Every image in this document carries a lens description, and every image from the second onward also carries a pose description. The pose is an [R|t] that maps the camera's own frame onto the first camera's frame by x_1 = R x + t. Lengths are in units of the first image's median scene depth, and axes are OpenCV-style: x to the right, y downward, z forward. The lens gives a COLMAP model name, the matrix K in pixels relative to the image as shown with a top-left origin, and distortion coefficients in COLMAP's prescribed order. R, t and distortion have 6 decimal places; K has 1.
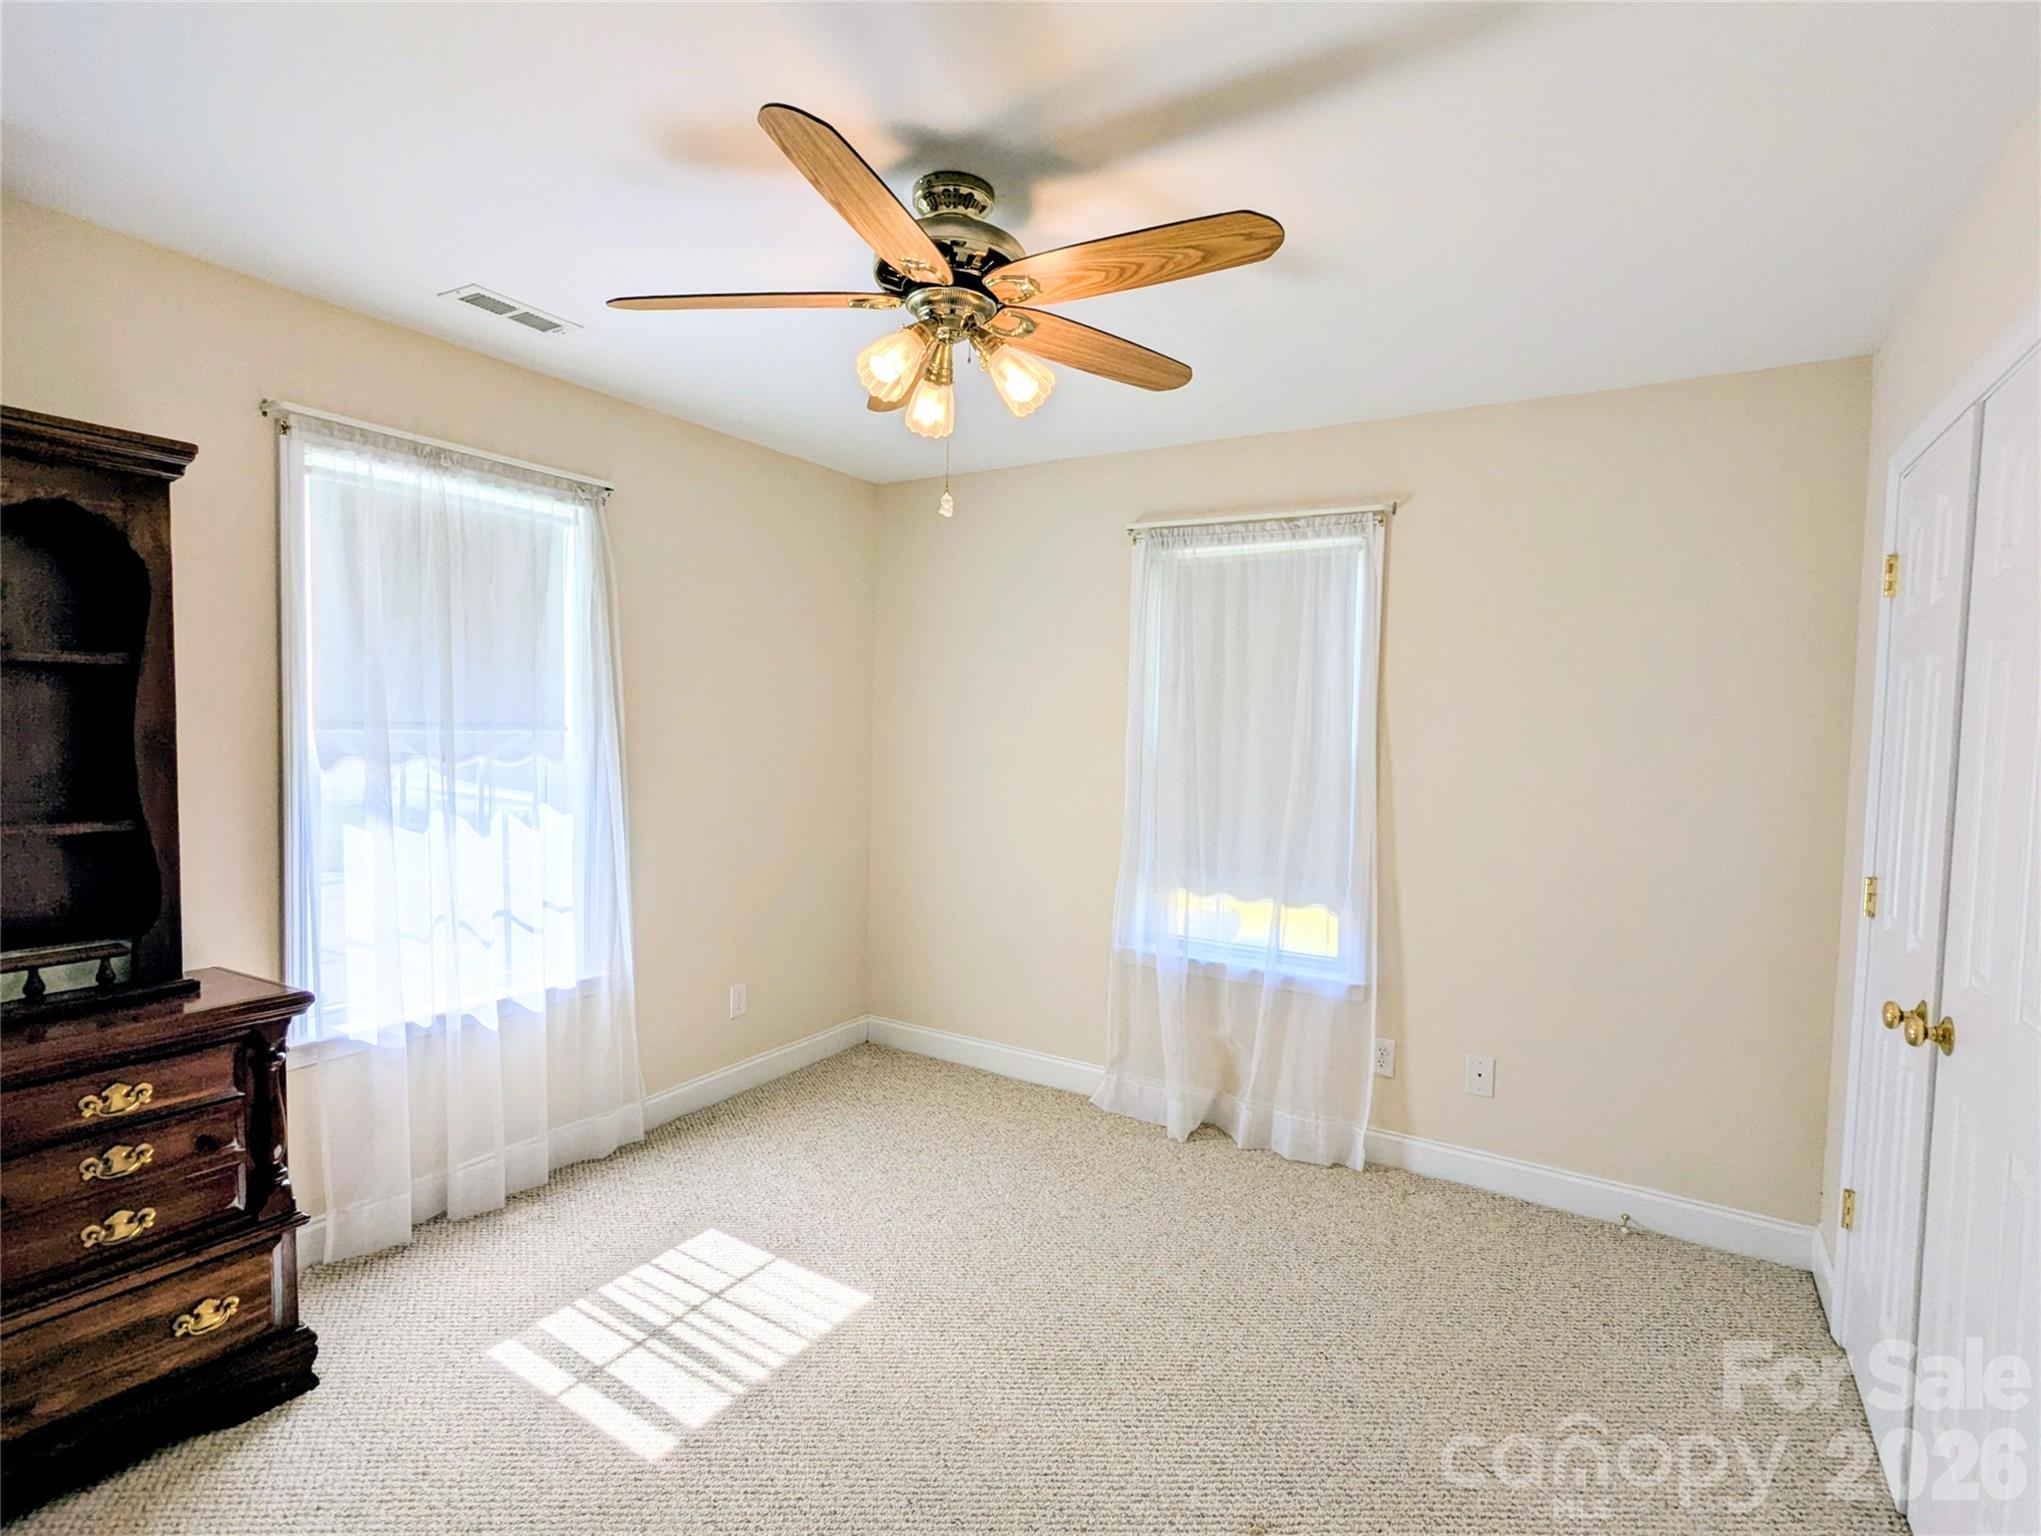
lens RADIAL K [[968.7, 0, 1018.4], [0, 968.7, 765.7], [0, 0, 1]] dist [0.002364, -0.002007]
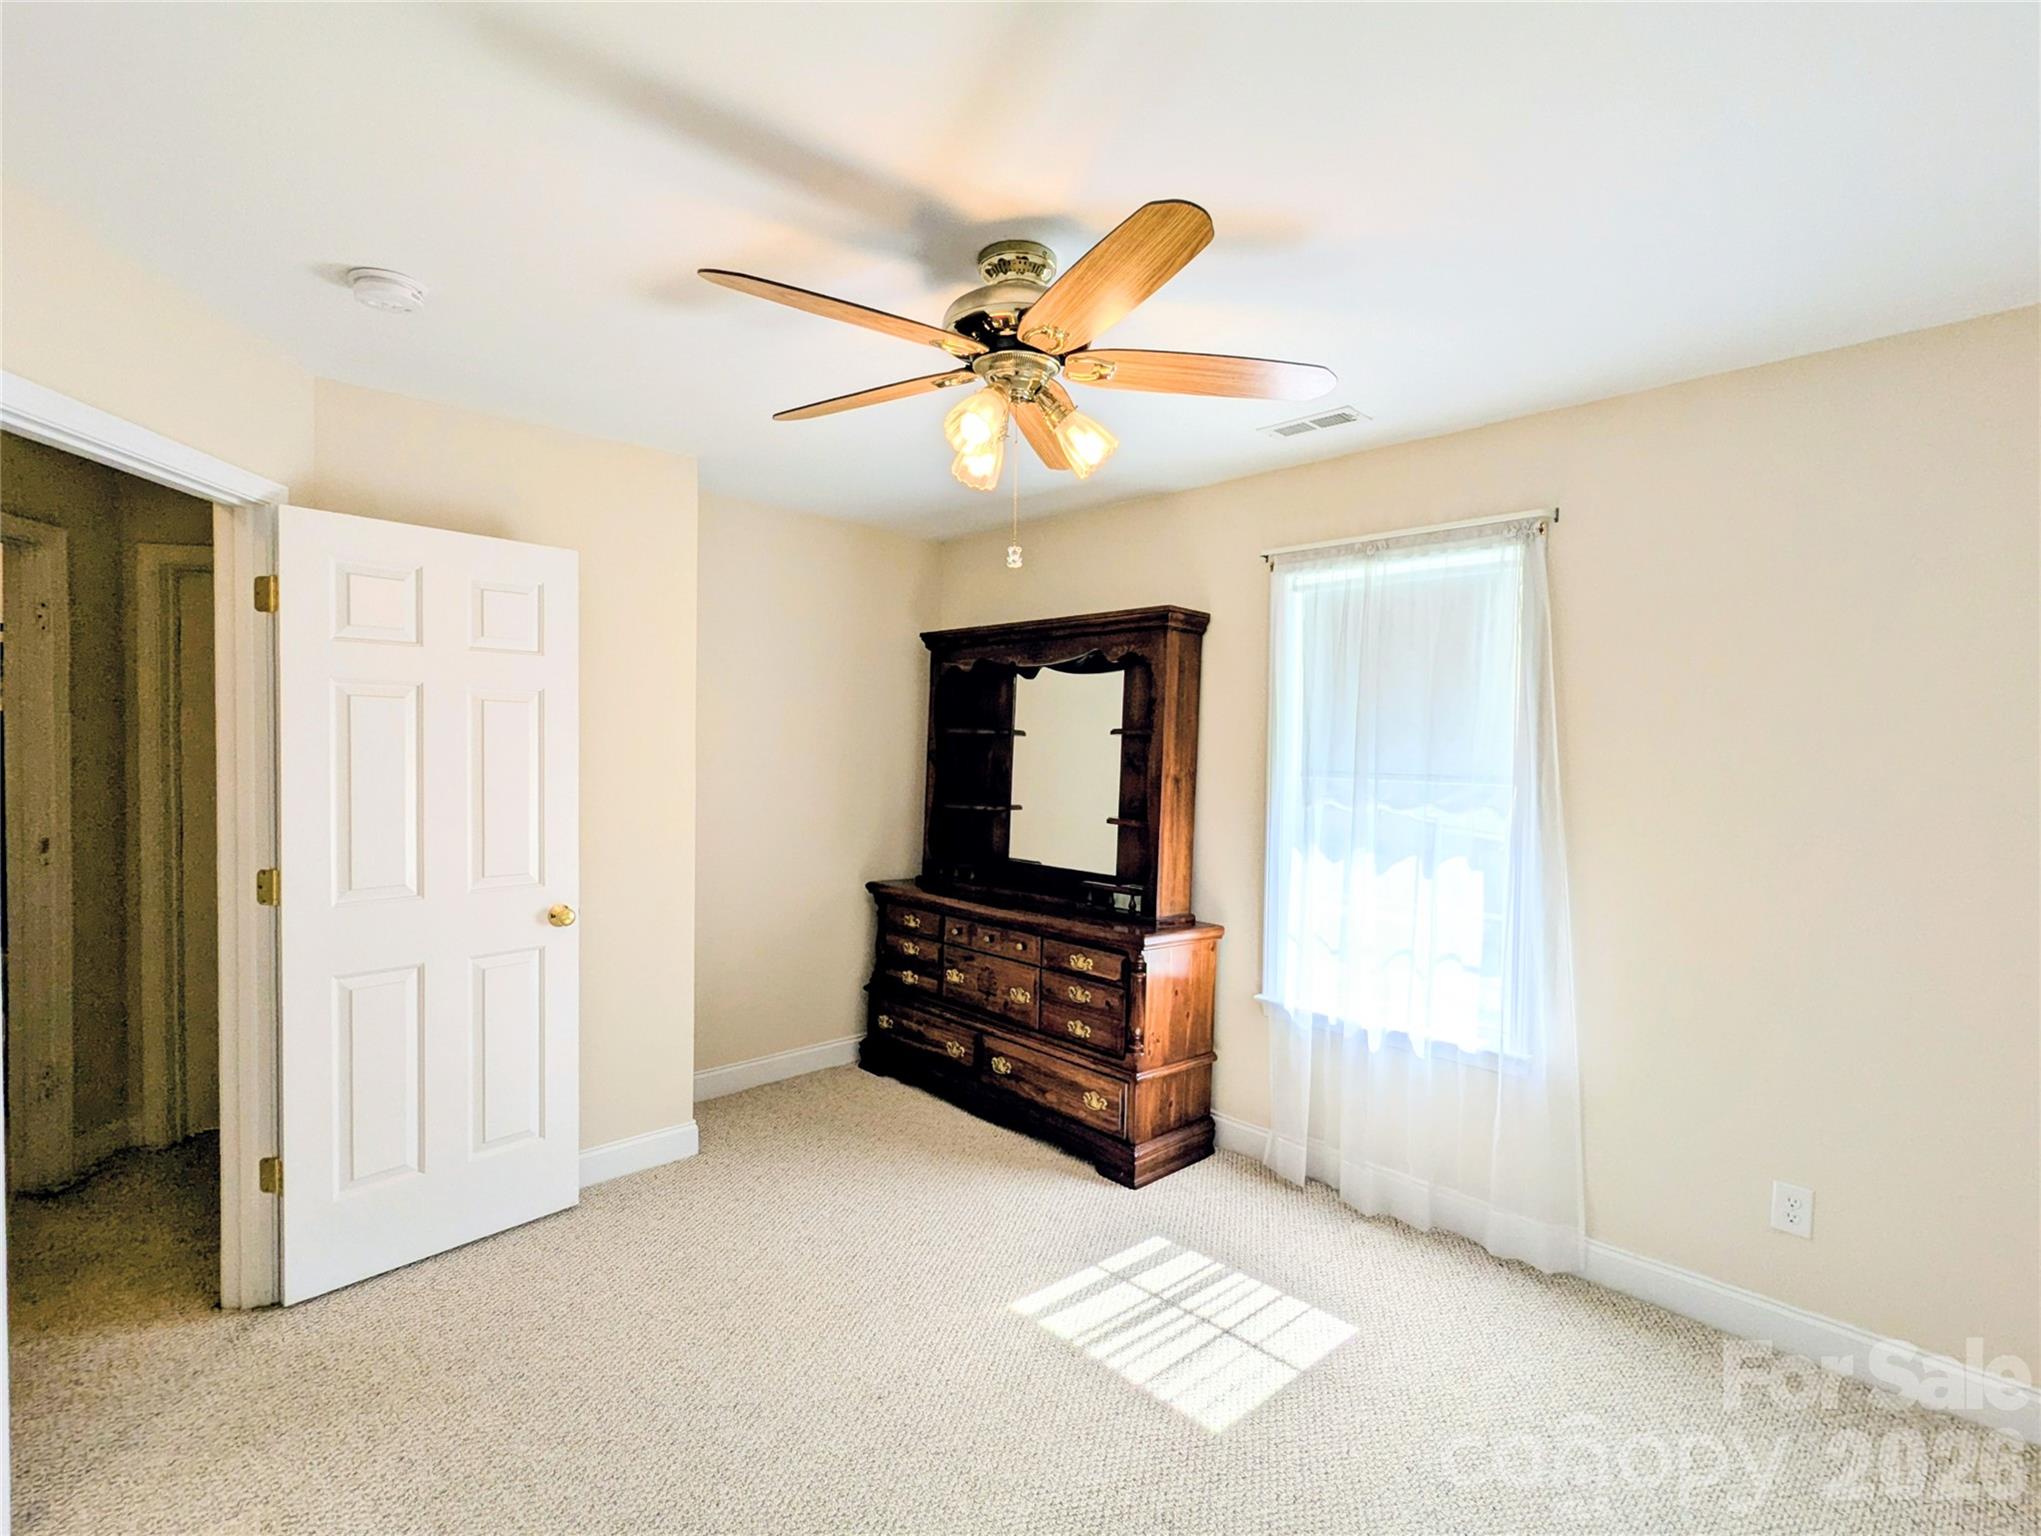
lens RADIAL K [[968.7, 0, 1018.4], [0, 968.7, 765.7], [0, 0, 1]] dist [0.002364, -0.002007]
pose [[-0.239368, -0.002282, -0.970926, 0.769815], [-0.065096, 0.997785, 0.013704, -0.049769], [0.968744, 0.066483, -0.238987, 1.044375]]
